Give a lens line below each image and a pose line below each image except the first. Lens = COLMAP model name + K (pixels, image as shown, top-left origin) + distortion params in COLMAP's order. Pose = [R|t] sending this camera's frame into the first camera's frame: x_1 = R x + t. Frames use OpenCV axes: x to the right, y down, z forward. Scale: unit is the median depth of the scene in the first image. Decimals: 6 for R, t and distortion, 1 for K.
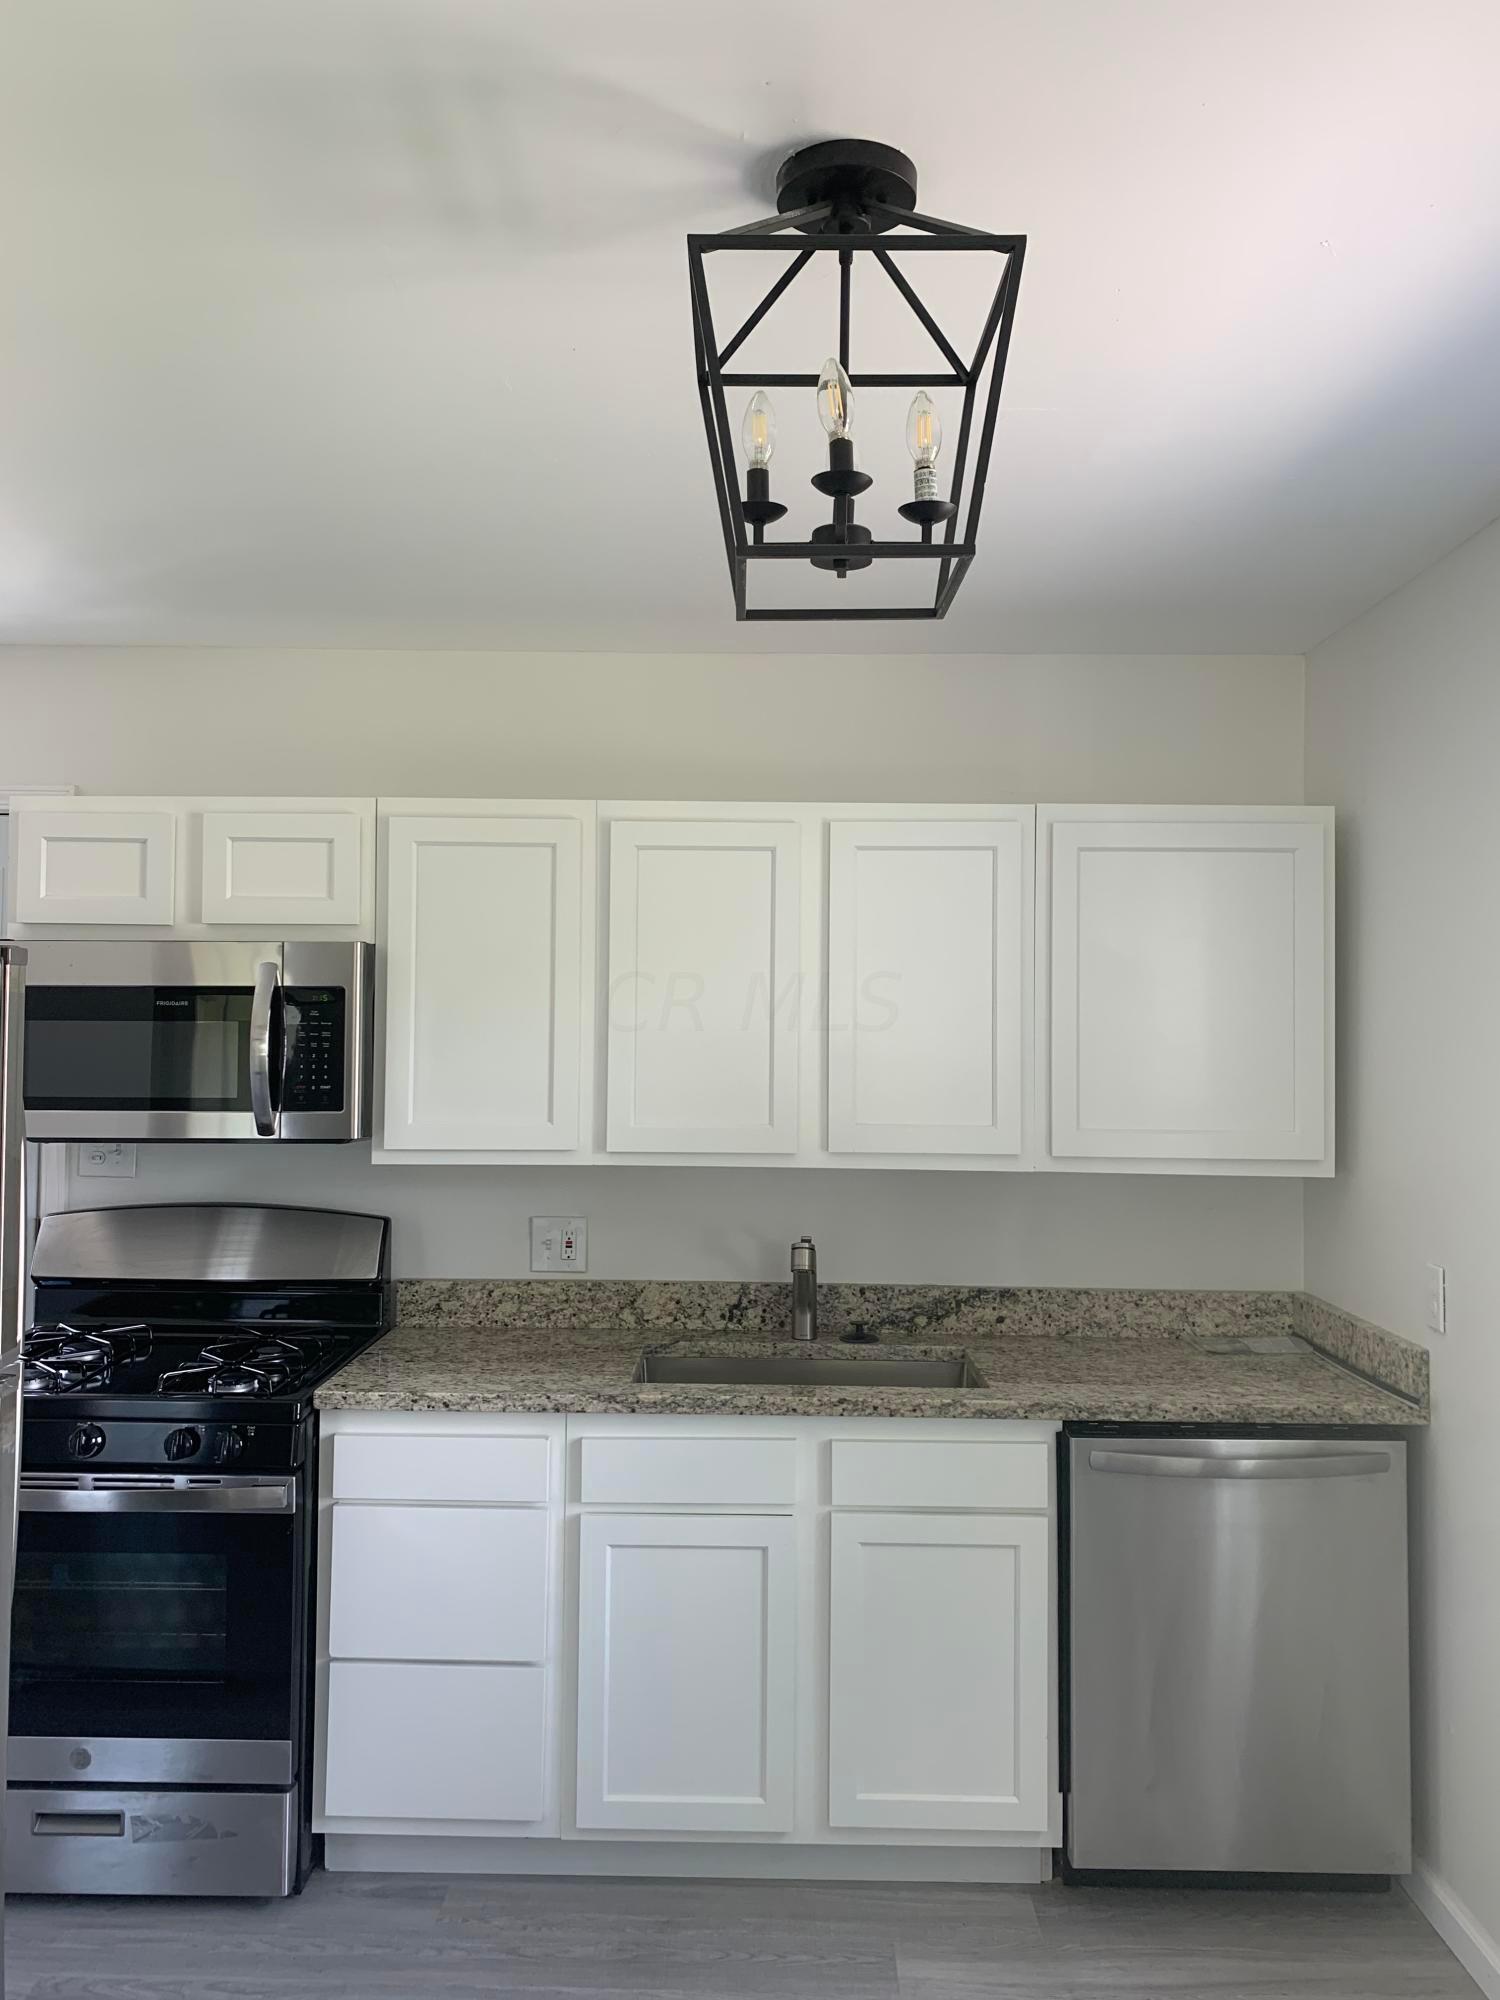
lens RADIAL K [[1536.6, 0, 745.4], [0, 1536.6, 978.7], [0, 0, 1]] dist [0.024544, -0.020506]
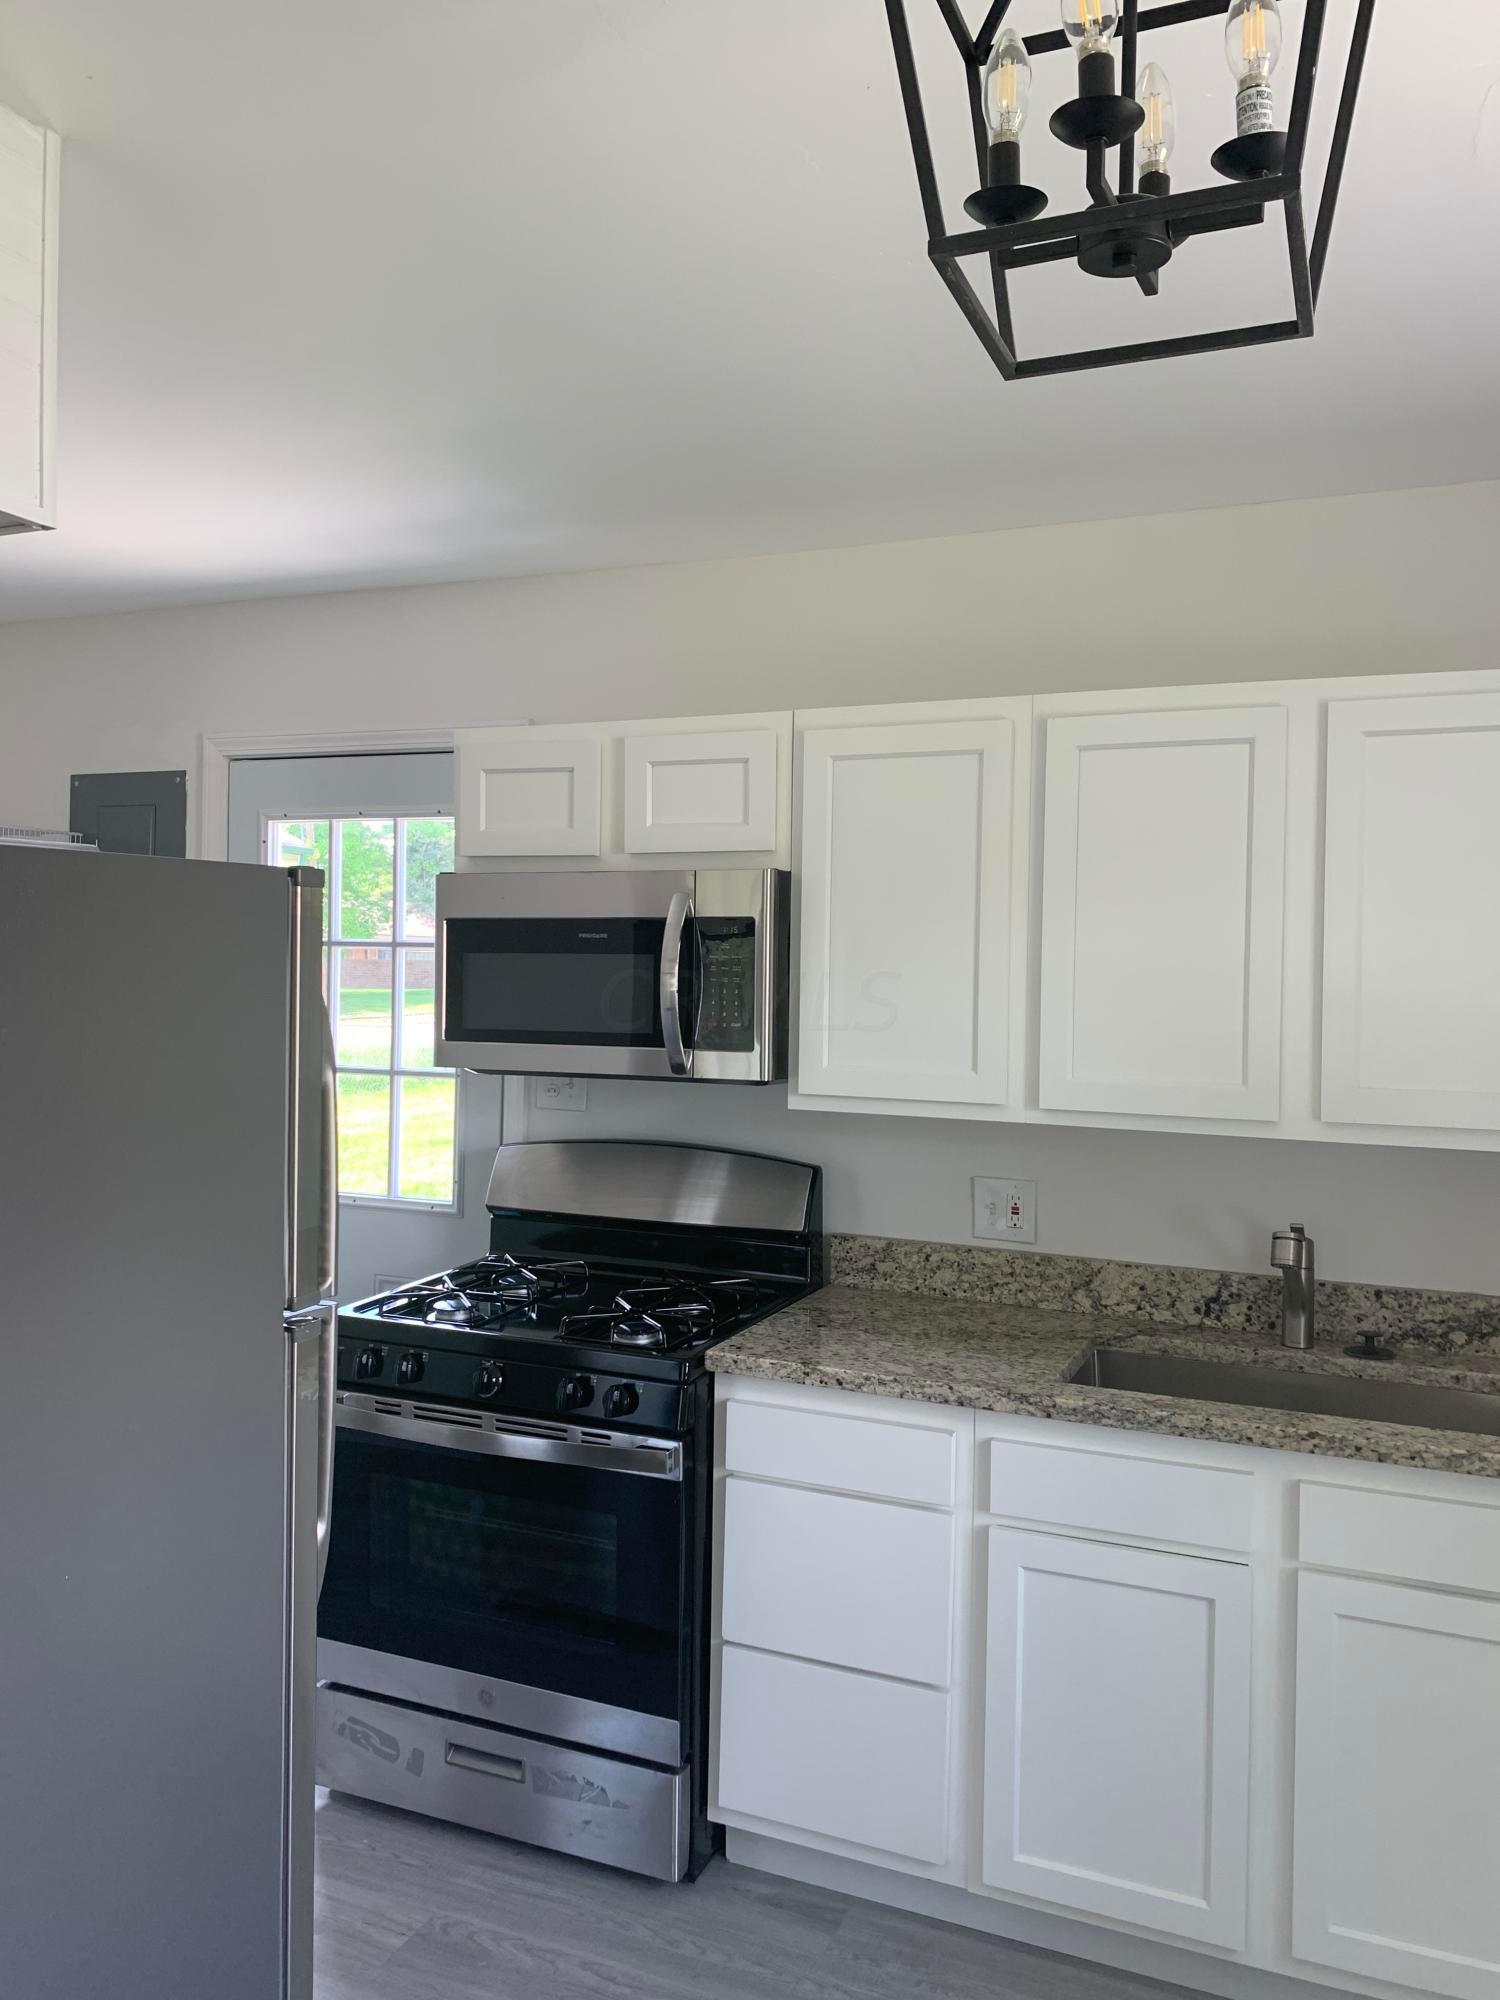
lens RADIAL K [[1536.6, 0, 745.4], [0, 1536.6, 978.7], [0, 0, 1]] dist [0.024544, -0.020506]
pose [[0.925273, 0.009677, -0.379180, 0.086563], [0.002664, 0.999484, 0.032008, 0.012776], [0.379294, -0.030626, 0.924769, 0.152546]]
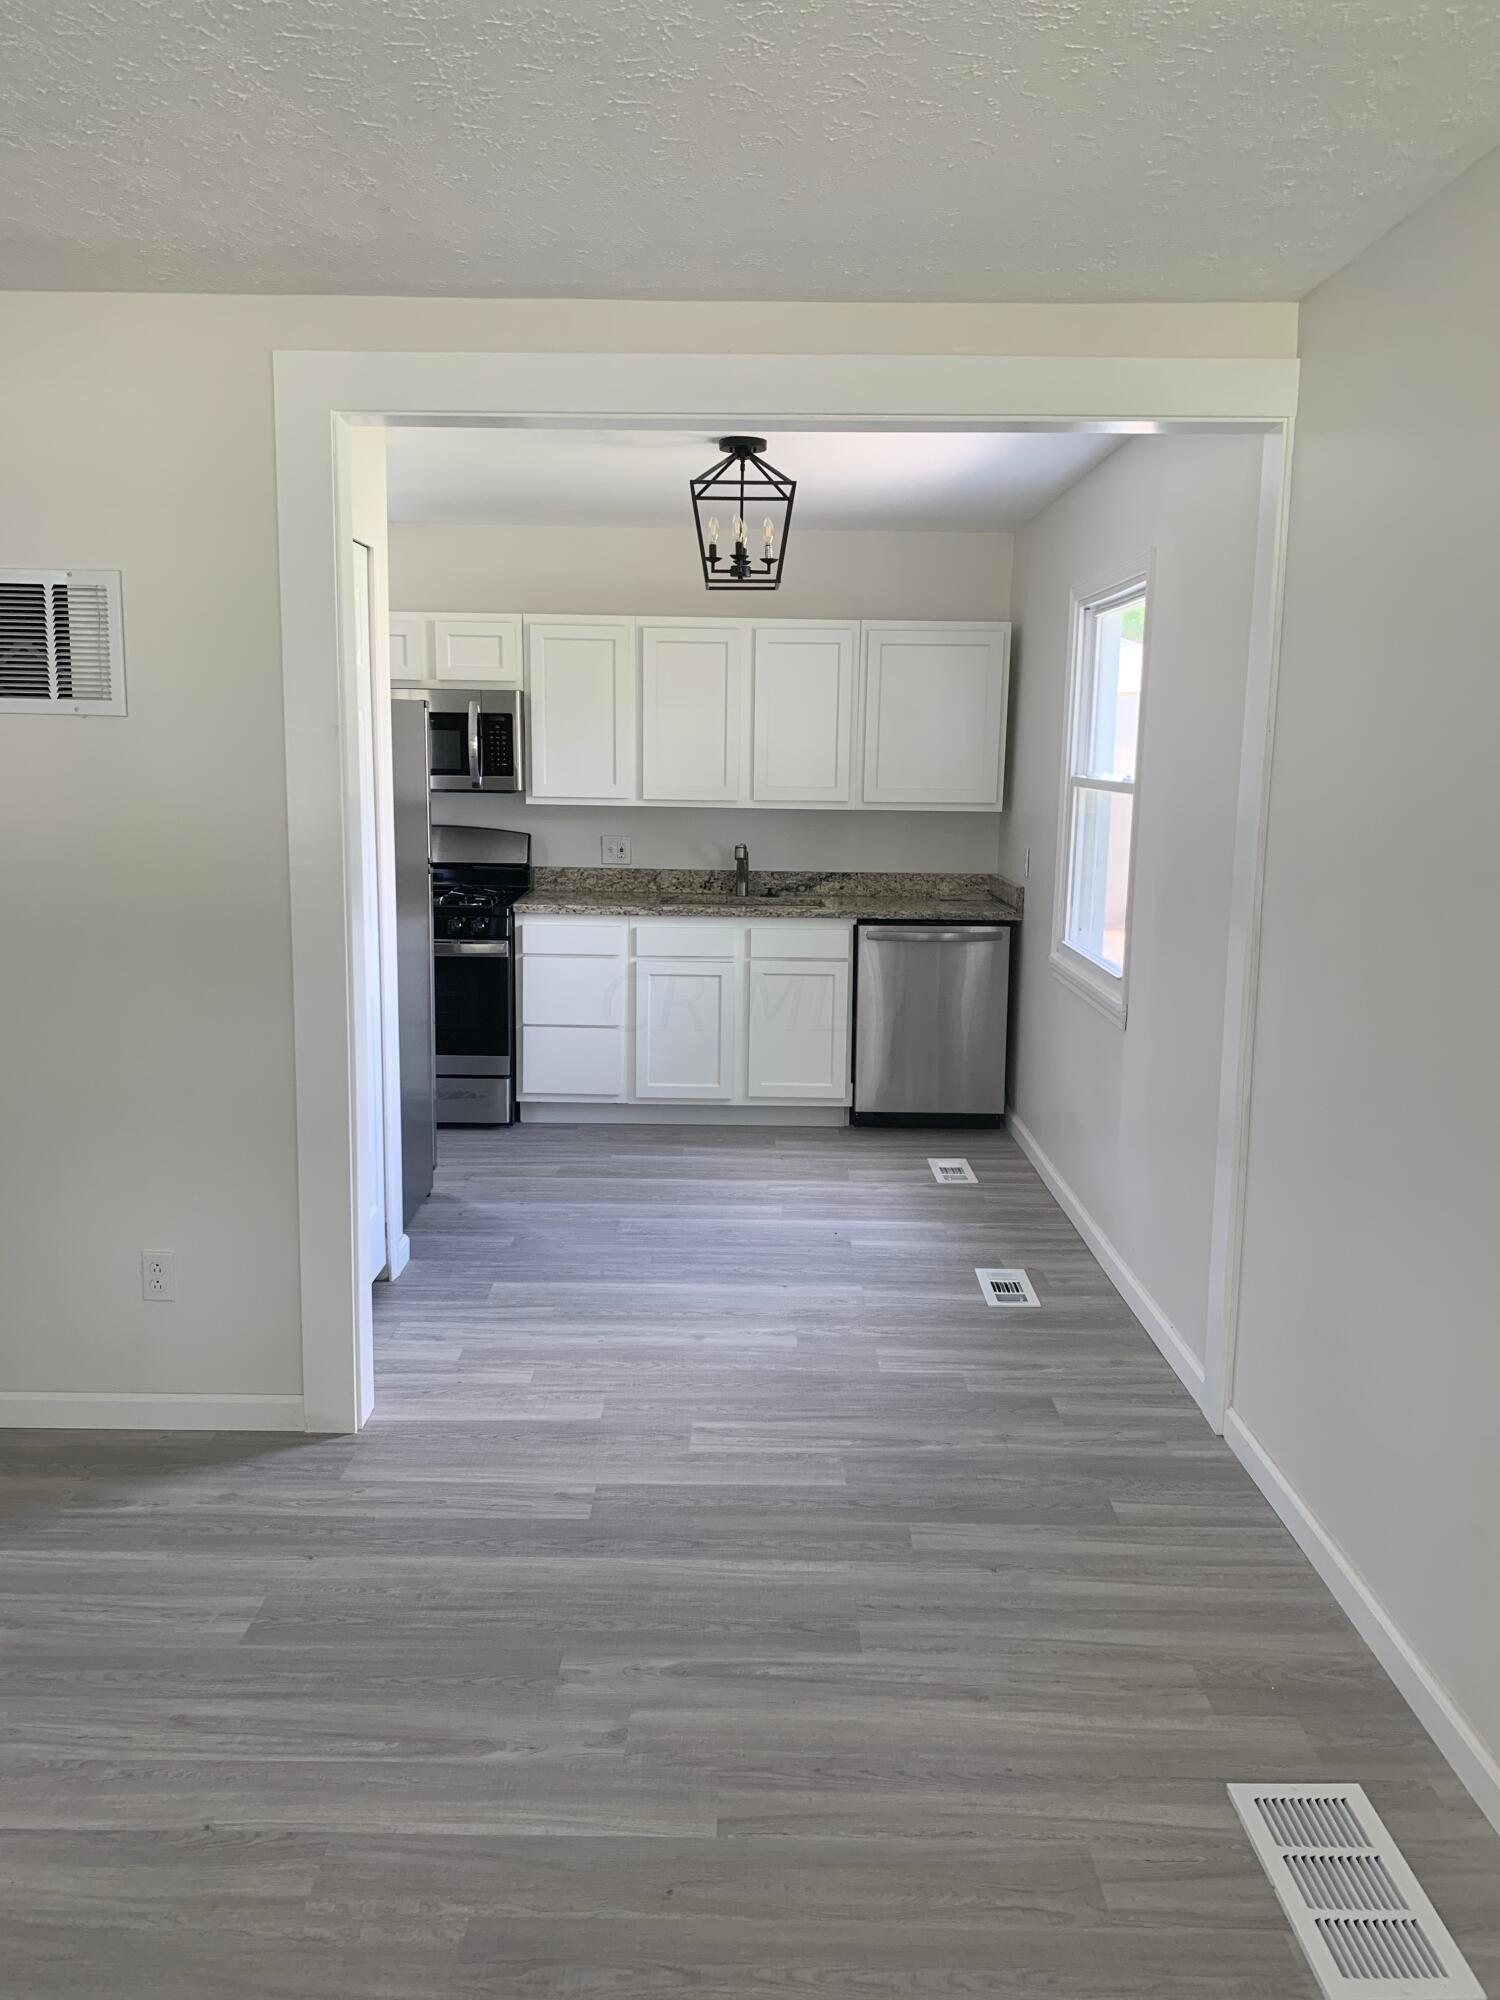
lens RADIAL K [[1536.6, 0, 745.4], [0, 1536.6, 978.7], [0, 0, 1]] dist [0.024544, -0.020506]
pose [[0.999894, 0.002426, 0.014338, 0.016262], [-0.005000, 0.983233, 0.182284, -0.025329], [-0.013655, -0.182337, 0.983141, -1.096939]]
